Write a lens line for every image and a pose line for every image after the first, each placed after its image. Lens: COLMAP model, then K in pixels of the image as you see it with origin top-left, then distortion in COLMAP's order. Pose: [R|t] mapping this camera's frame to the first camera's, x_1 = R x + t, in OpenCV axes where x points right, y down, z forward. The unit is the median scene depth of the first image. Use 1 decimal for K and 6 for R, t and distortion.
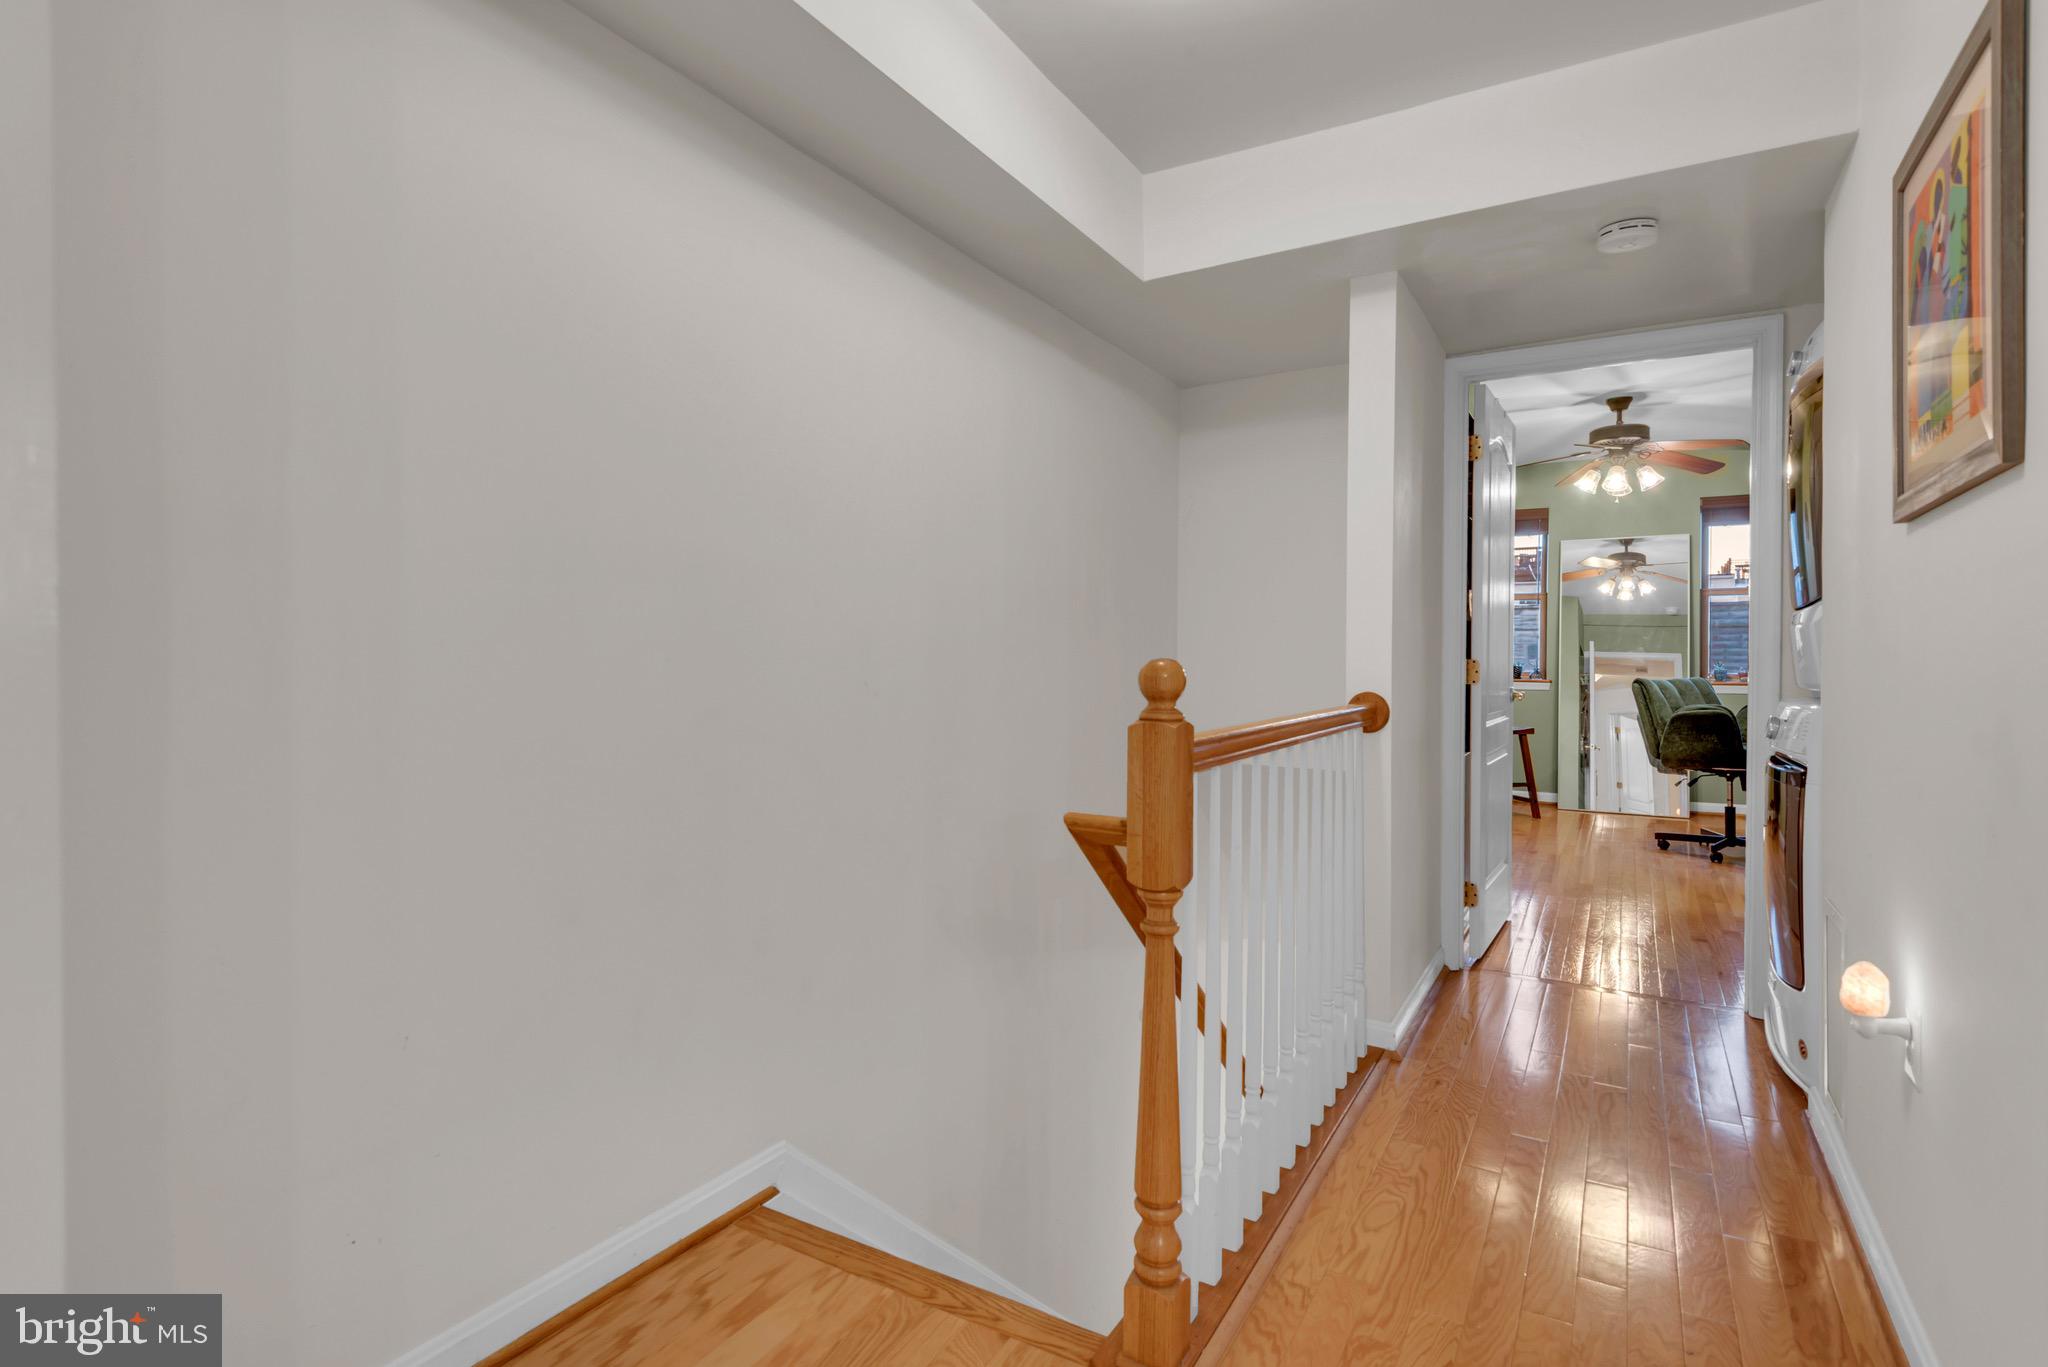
lens RADIAL K [[957.9, 0, 1038.4], [0, 957.9, 669.3], [0, 0, 1]] dist [0.035113, -0.017980]
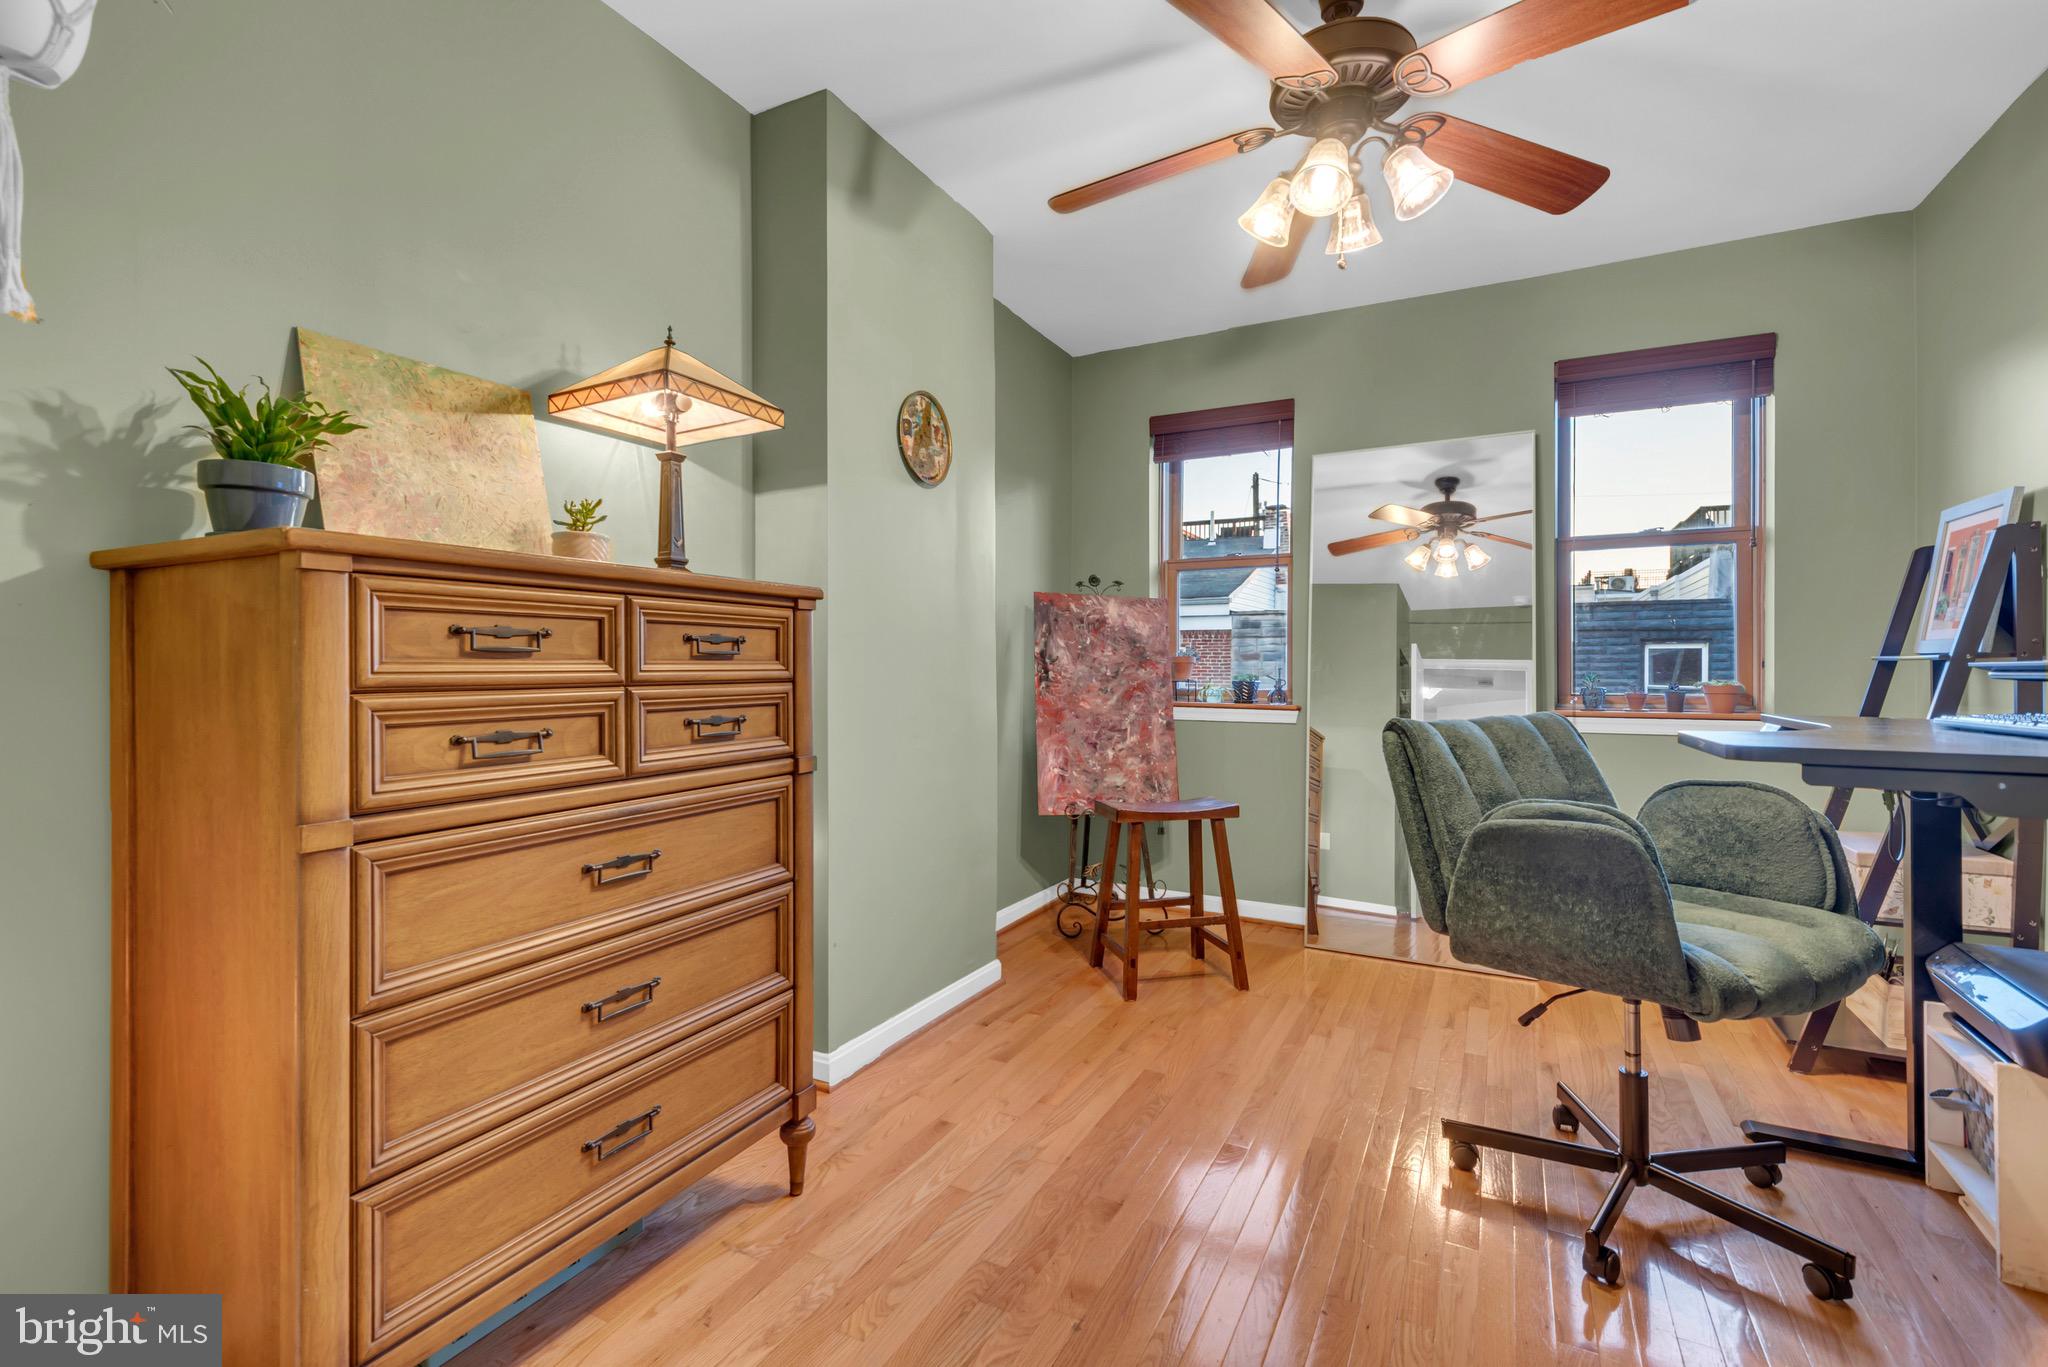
lens RADIAL K [[924.0, 0, 1017.1], [0, 924.0, 660.6], [0, 0, 1]] dist [0.043126, -0.023566]
pose [[0.997543, 0.002098, 0.070029, 0.325233], [-0.000743, 0.999812, -0.019379, -0.004163], [-0.070057, 0.019279, 0.997357, 0.471257]]
